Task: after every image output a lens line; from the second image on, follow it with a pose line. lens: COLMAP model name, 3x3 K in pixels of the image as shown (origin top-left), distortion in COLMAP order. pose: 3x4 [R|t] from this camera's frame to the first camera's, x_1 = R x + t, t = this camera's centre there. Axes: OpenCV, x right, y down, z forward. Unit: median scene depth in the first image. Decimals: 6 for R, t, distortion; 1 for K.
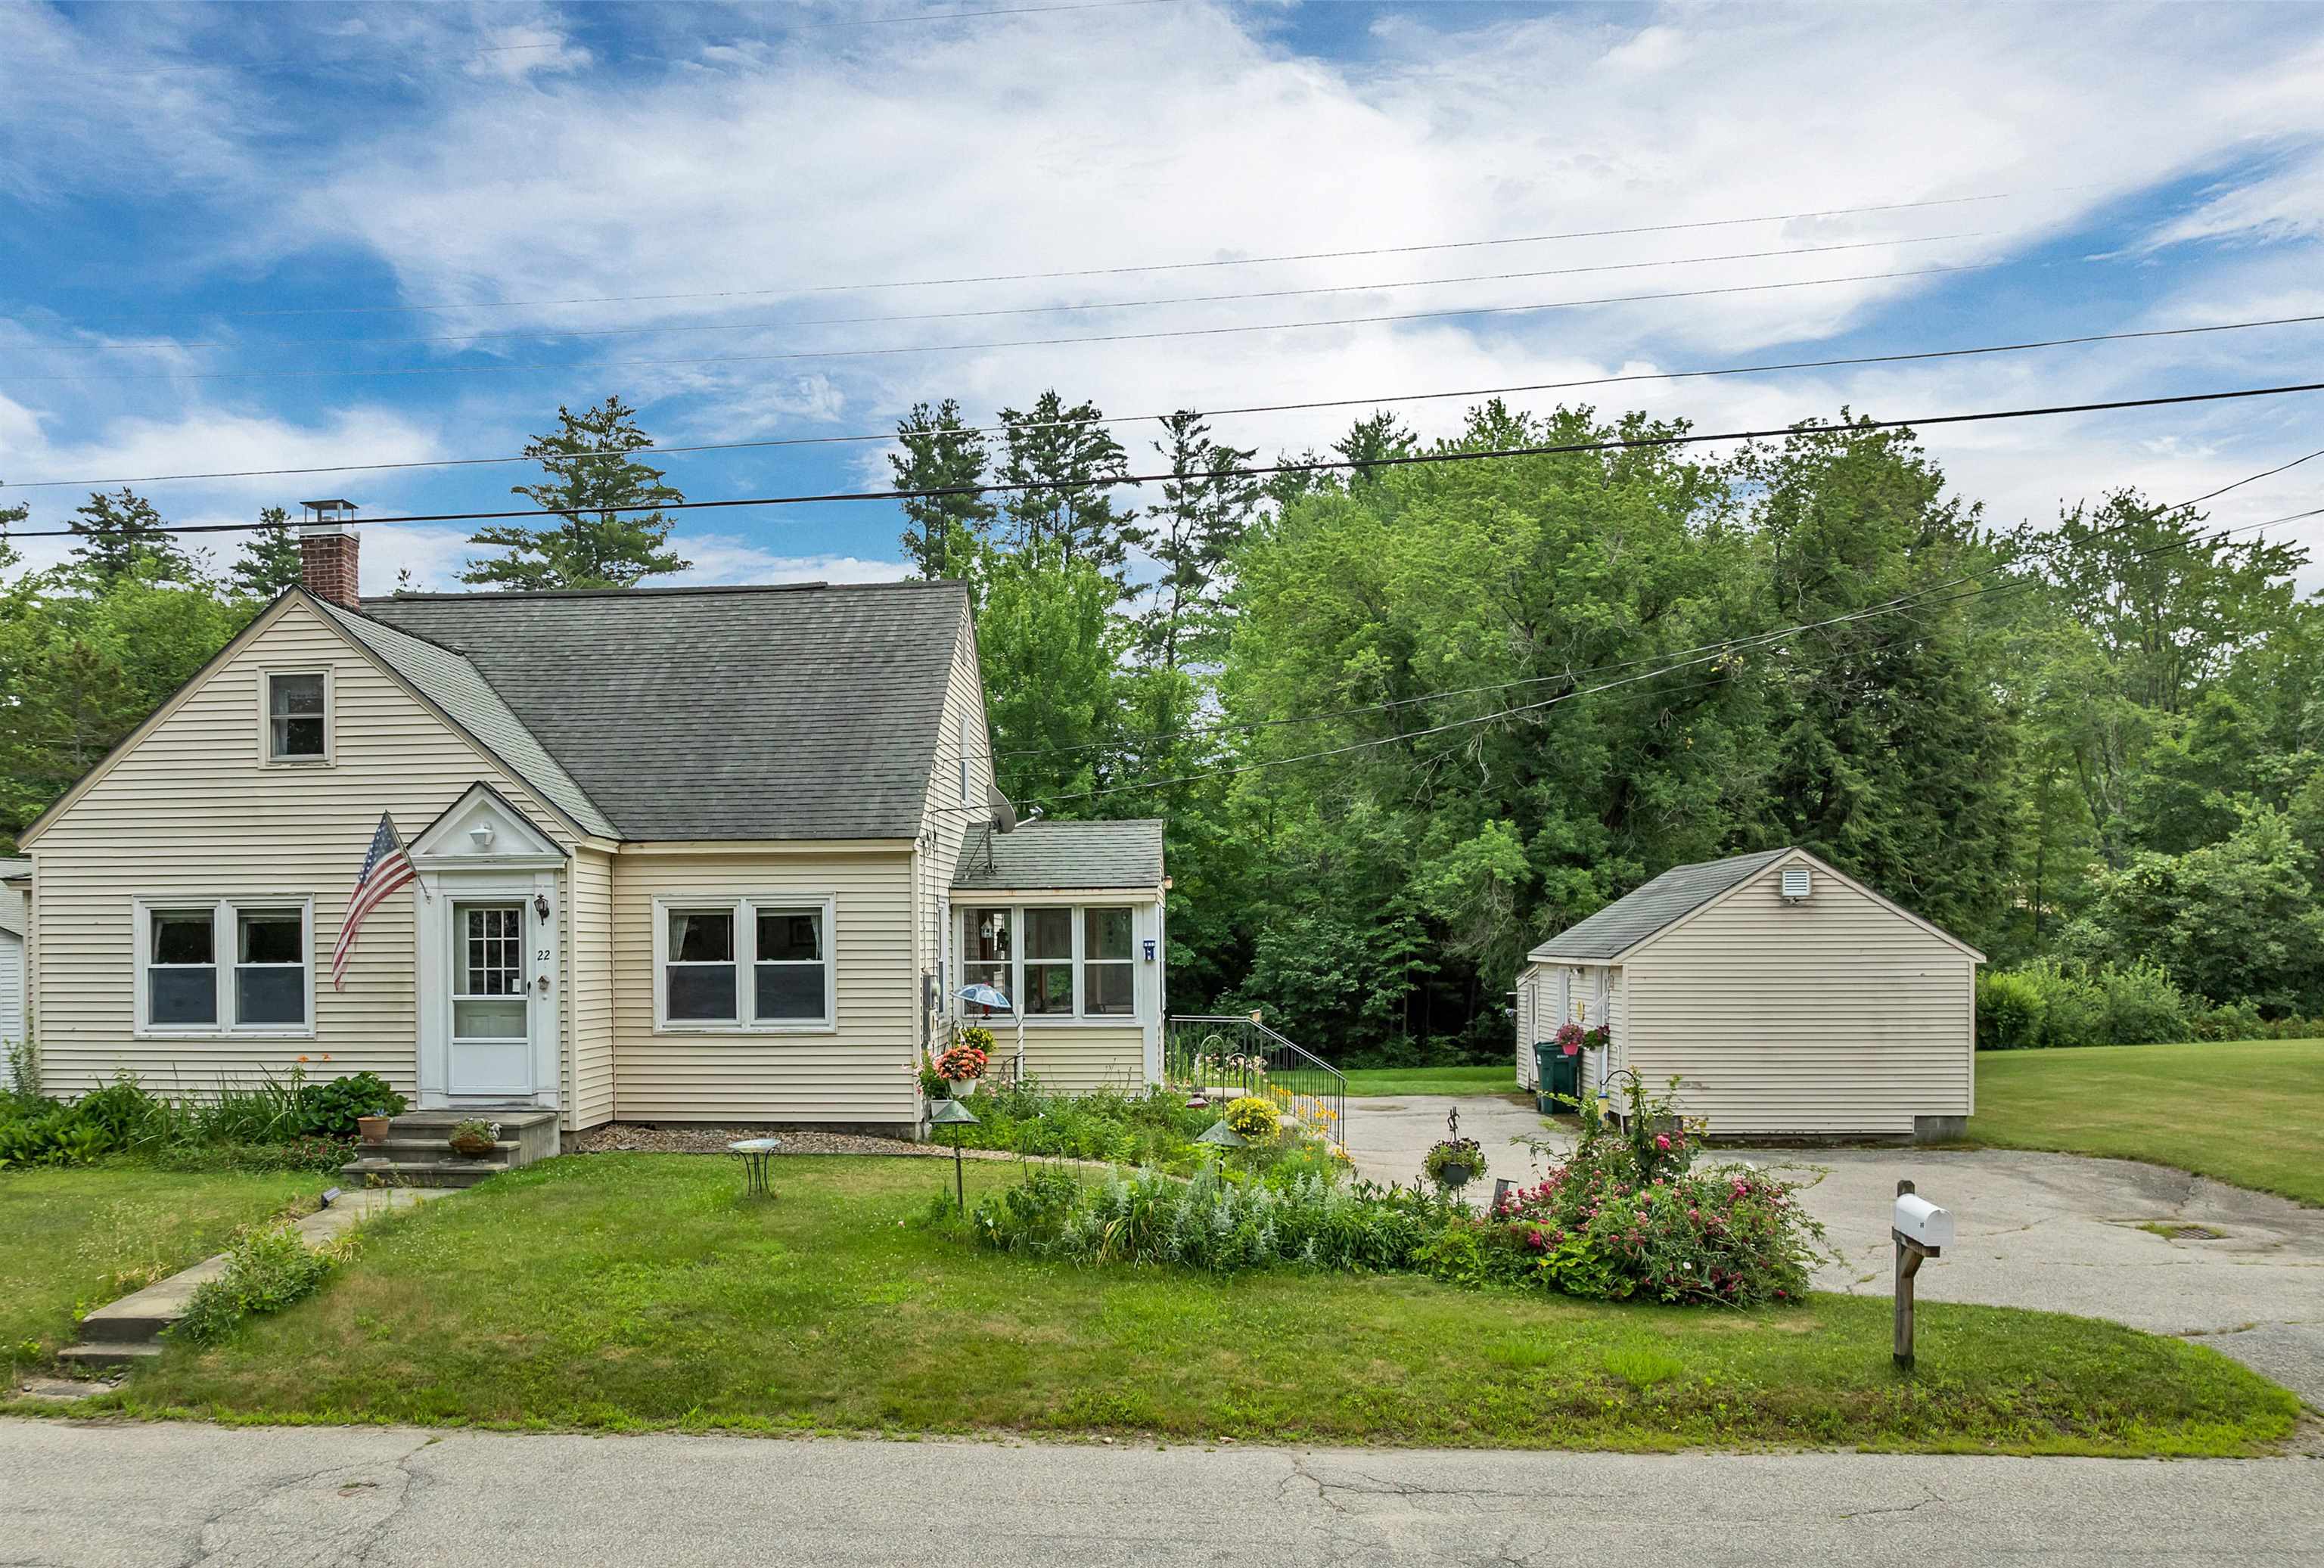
lens RADIAL K [[1813.8, 0, 1158.5], [0, 1813.8, 968.2], [0, 0, 1]] dist [-0.028375, -0.007828]
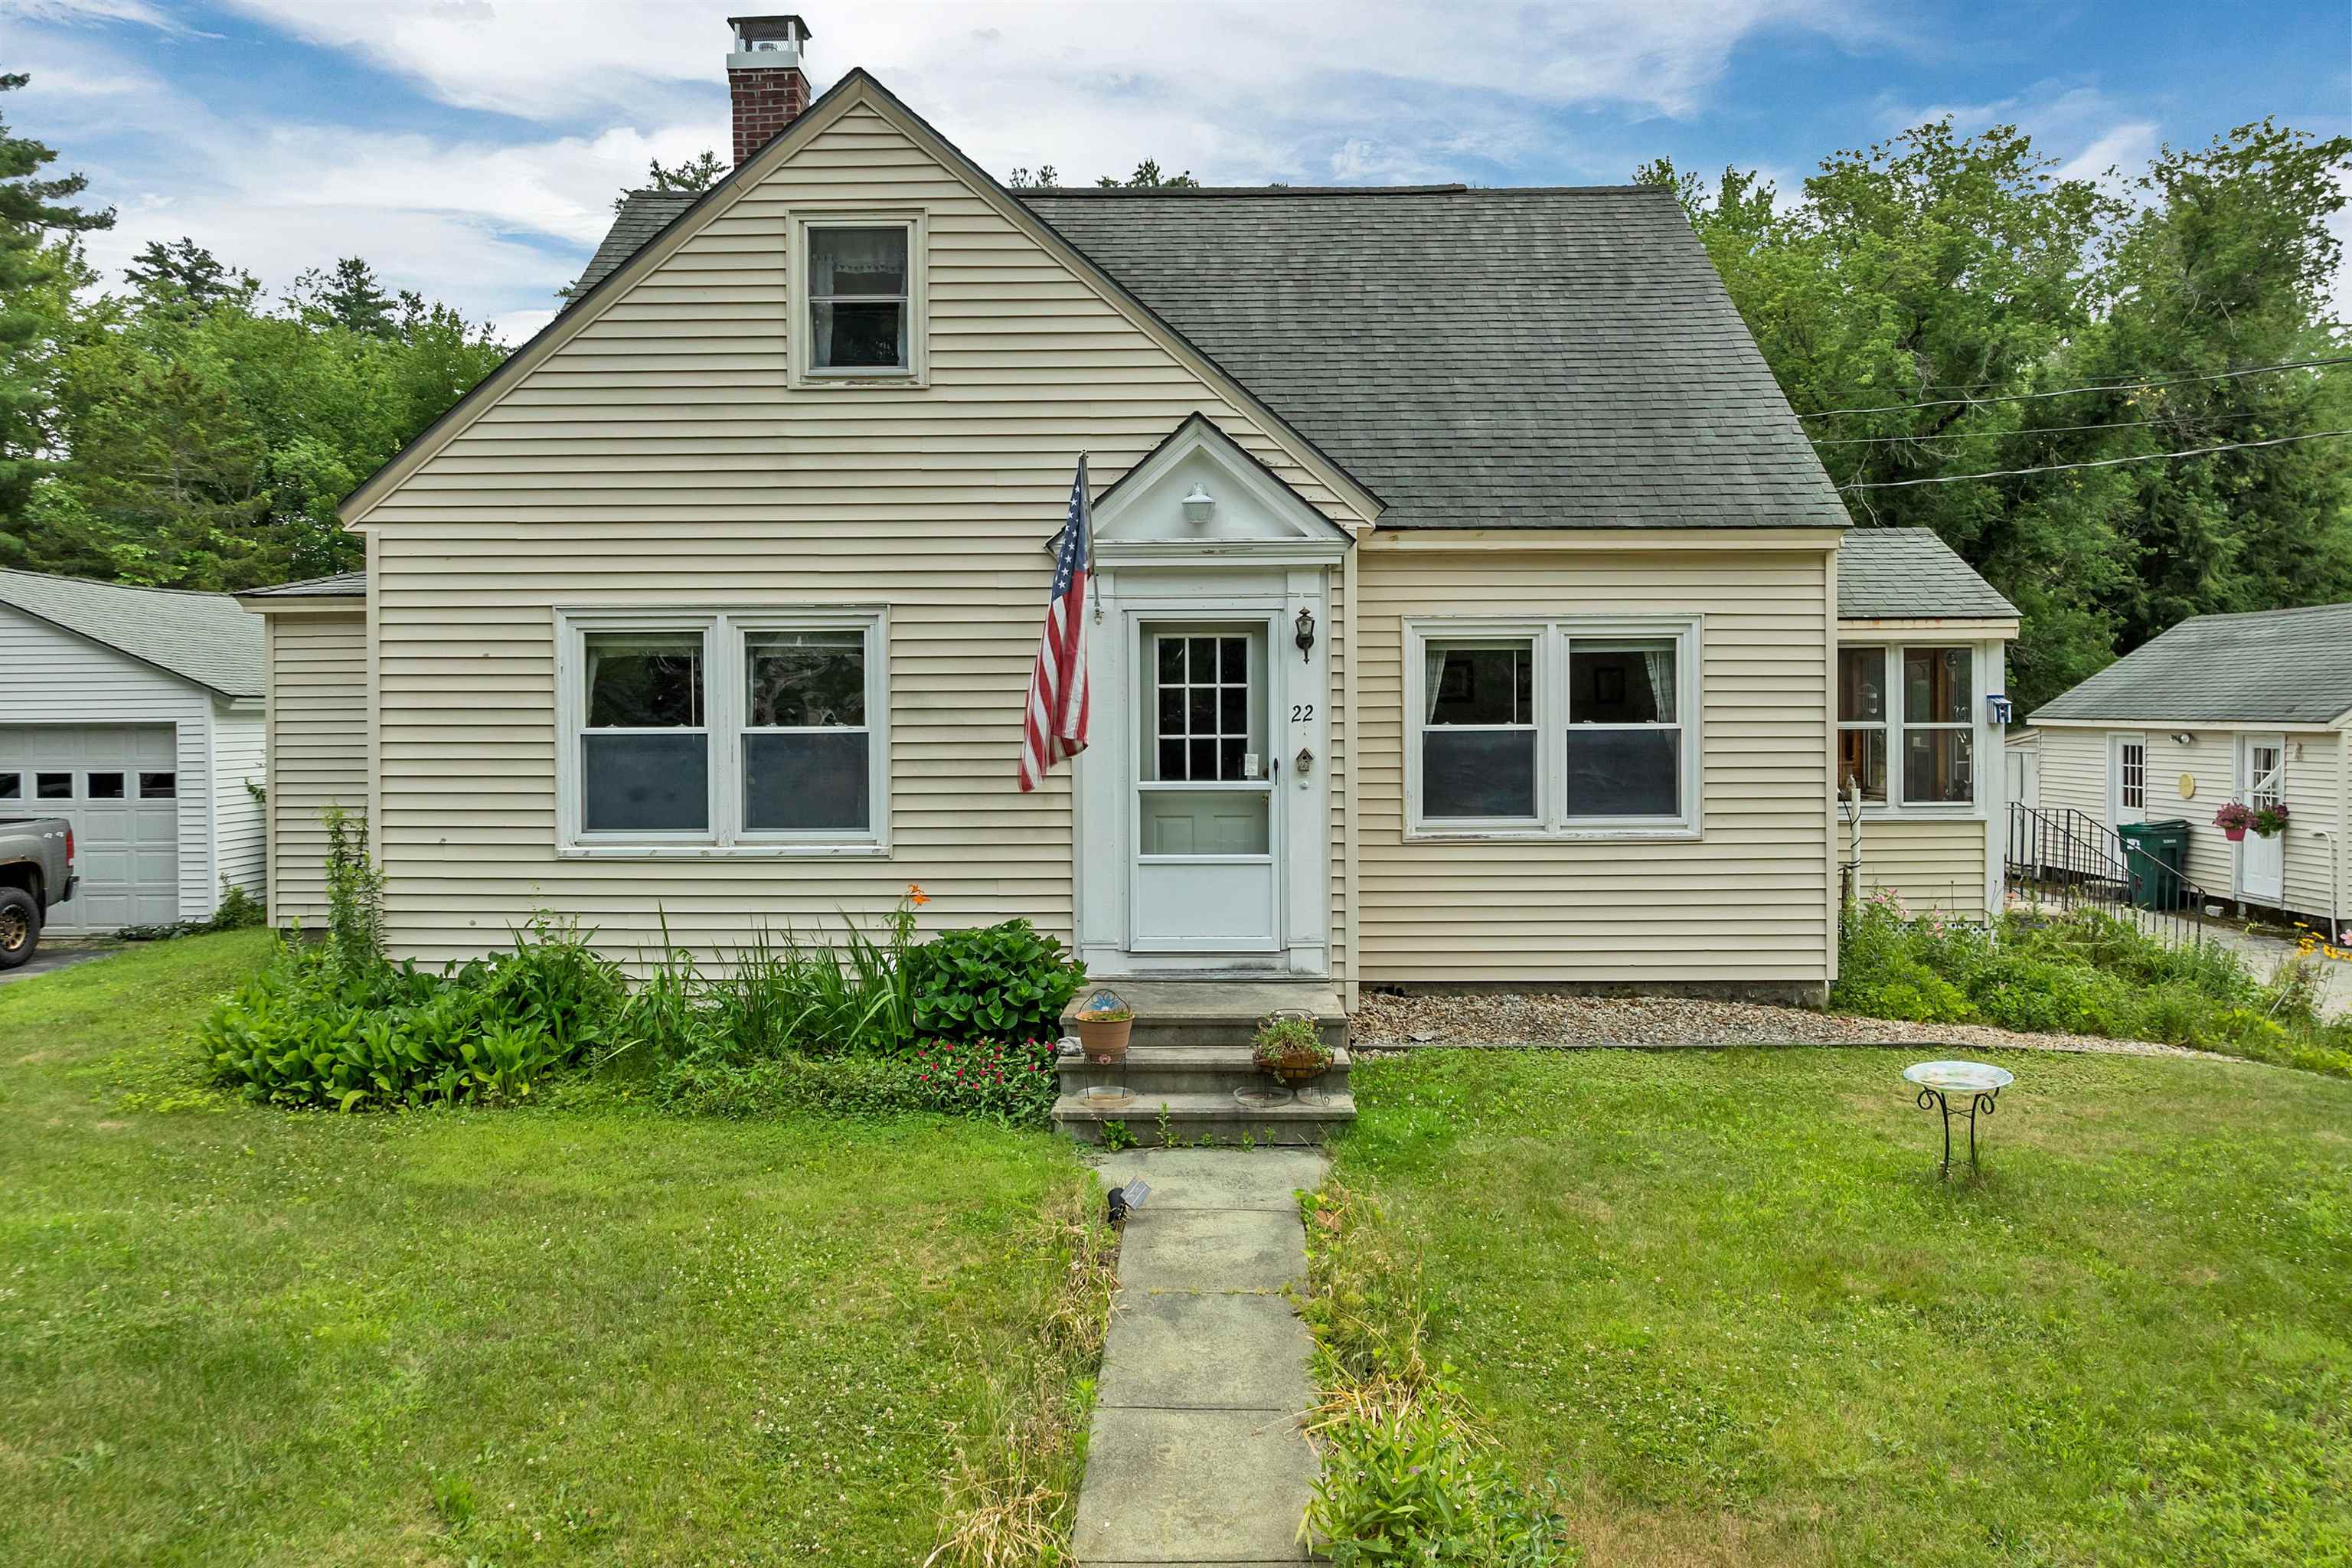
lens RADIAL K [[1688.1, 0, 1312.4], [0, 1688.1, 739.6], [0, 0, 1]] dist [-0.011260, -0.001659]
pose [[0.997192, 0.001338, 0.074881, -0.372261], [-0.001826, 0.999978, 0.006449, -0.002305], [-0.074871, -0.006568, 0.997172, 0.447748]]
